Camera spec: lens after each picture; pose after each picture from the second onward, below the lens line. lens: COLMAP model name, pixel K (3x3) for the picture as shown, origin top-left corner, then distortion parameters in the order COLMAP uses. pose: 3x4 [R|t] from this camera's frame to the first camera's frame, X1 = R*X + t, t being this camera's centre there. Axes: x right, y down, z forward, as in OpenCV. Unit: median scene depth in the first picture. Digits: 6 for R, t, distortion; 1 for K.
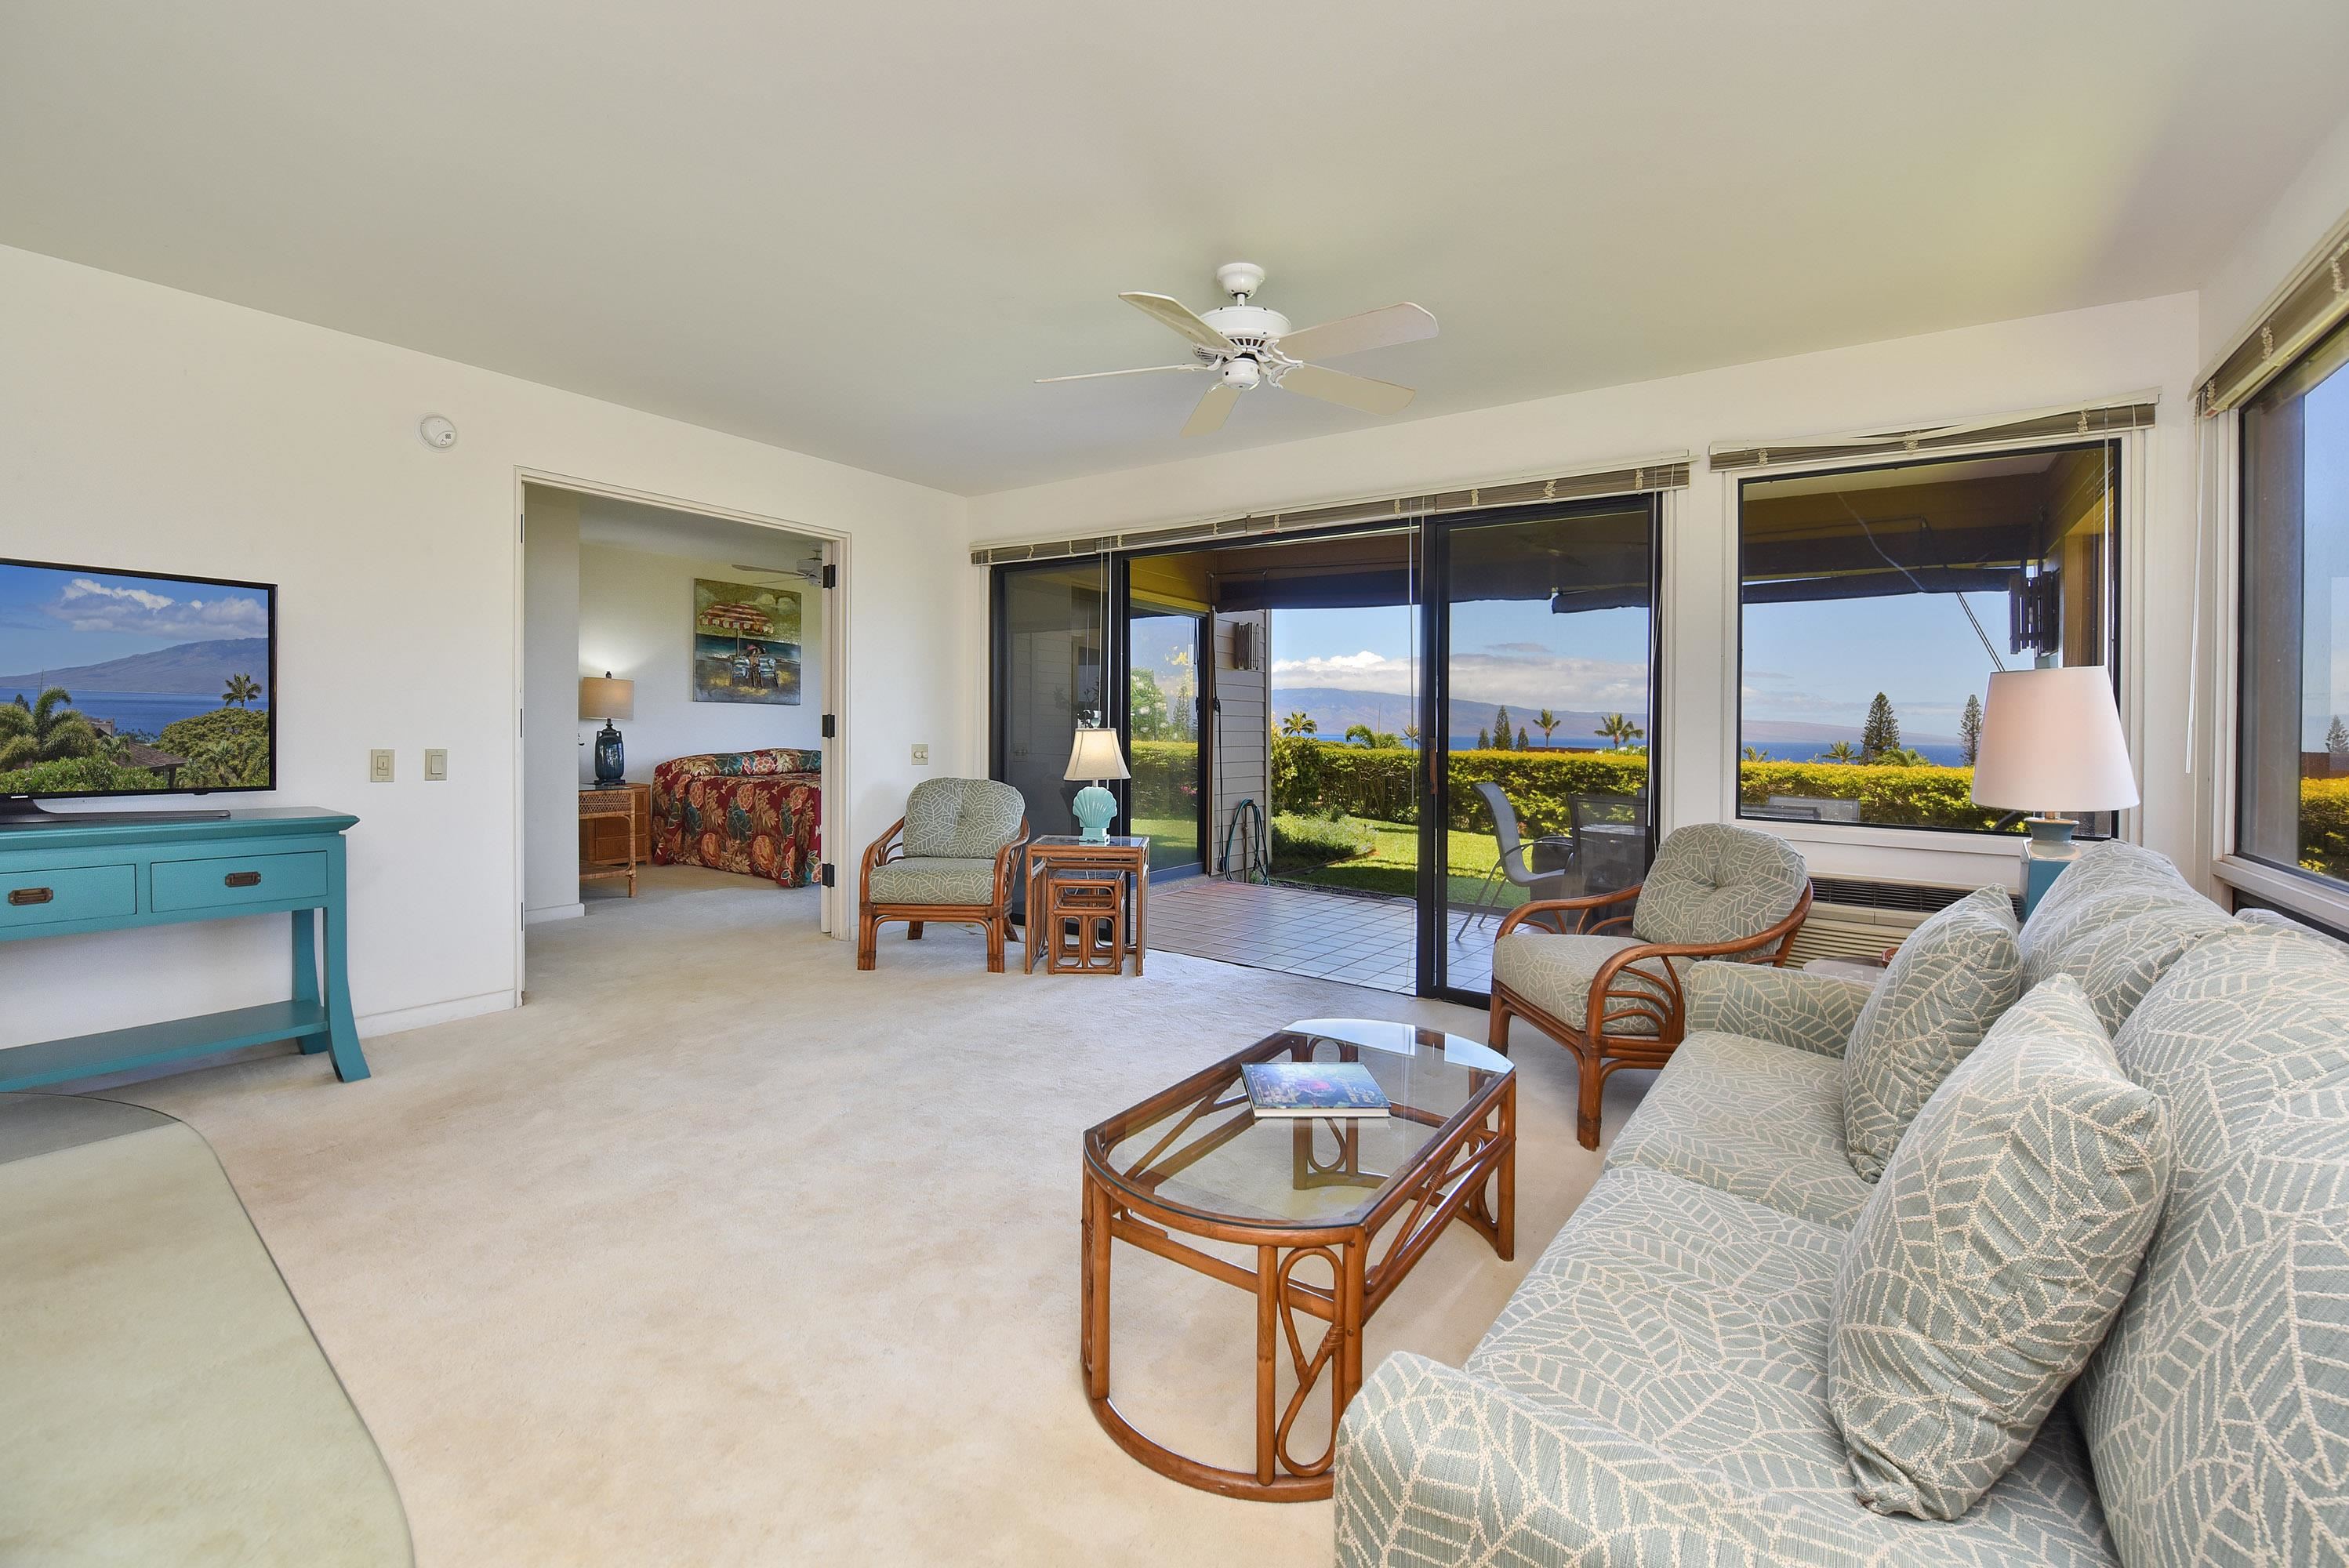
lens RADIAL K [[985.9, 0, 1101.4], [0, 985.9, 739.1], [0, 0, 1]] dist [-0.014364, -0.000815]
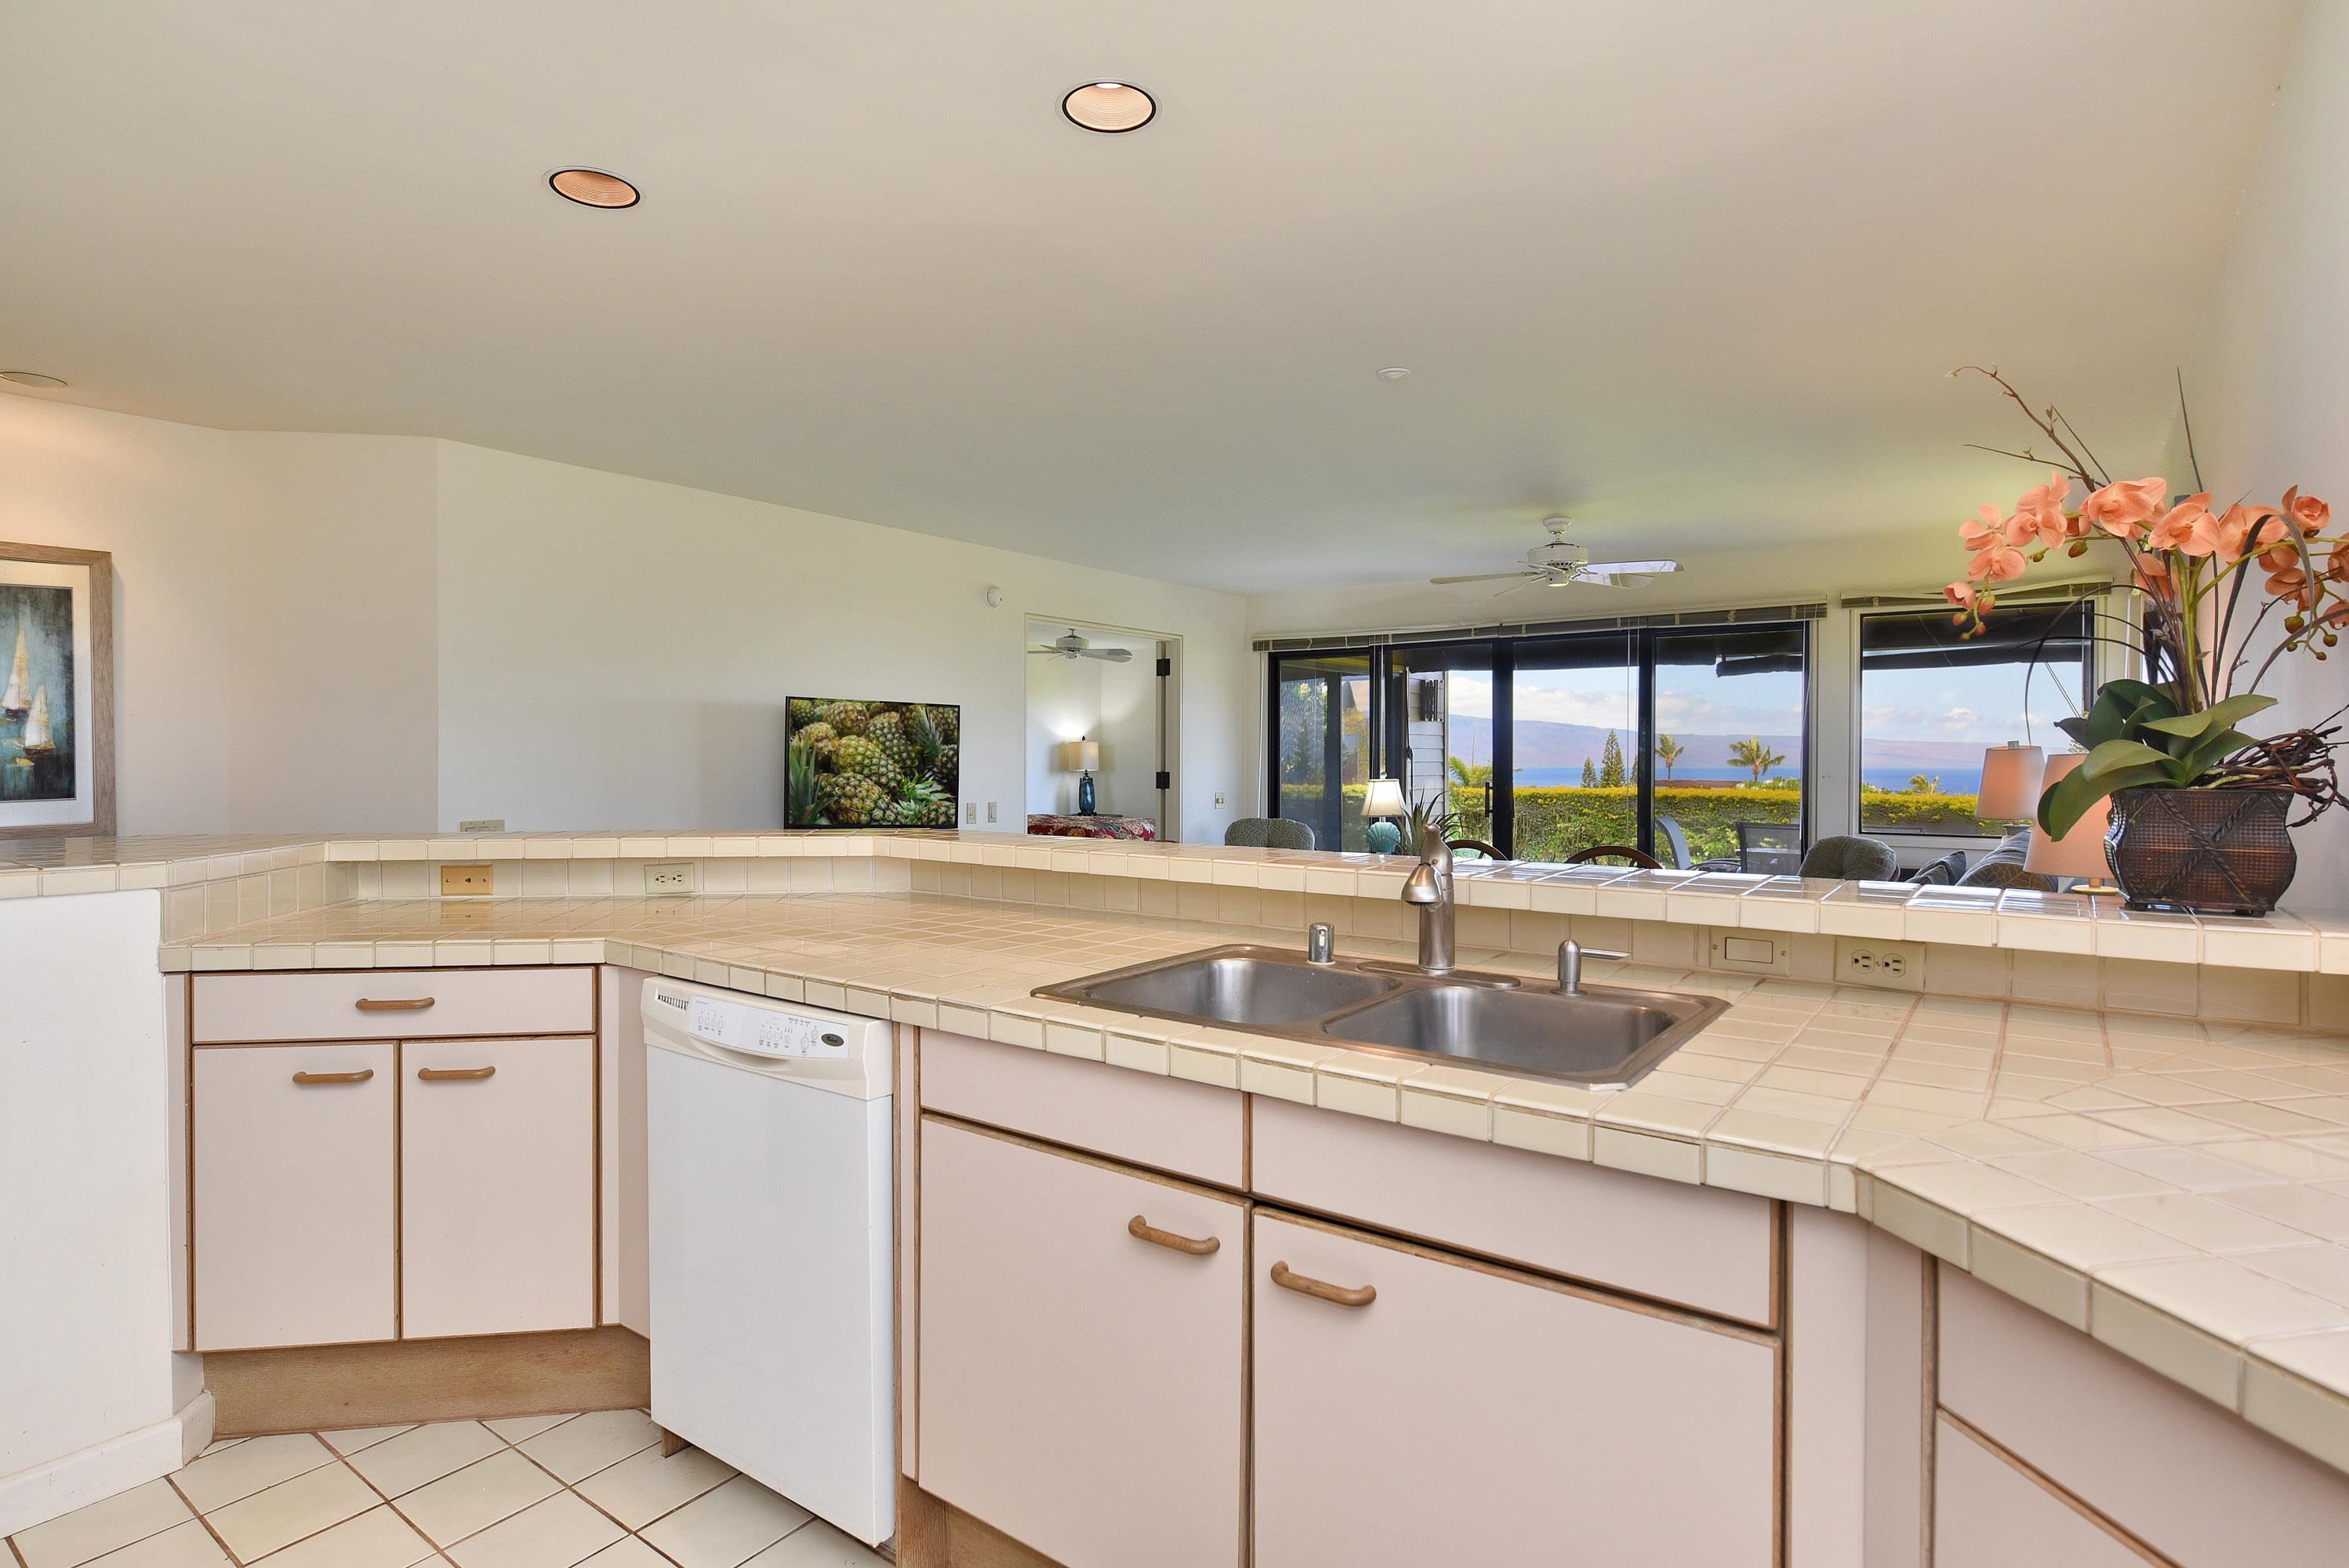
lens RADIAL K [[1175.2, 0, 1081.5], [0, 1175.2, 783.9], [0, 0, 1]] dist [-0.005320, -0.001039]
pose [[0.999174, -0.016036, -0.037344, -0.307098], [0.016210, 0.999859, 0.004372, -0.016532], [0.037269, -0.004973, 0.999293, -0.537072]]
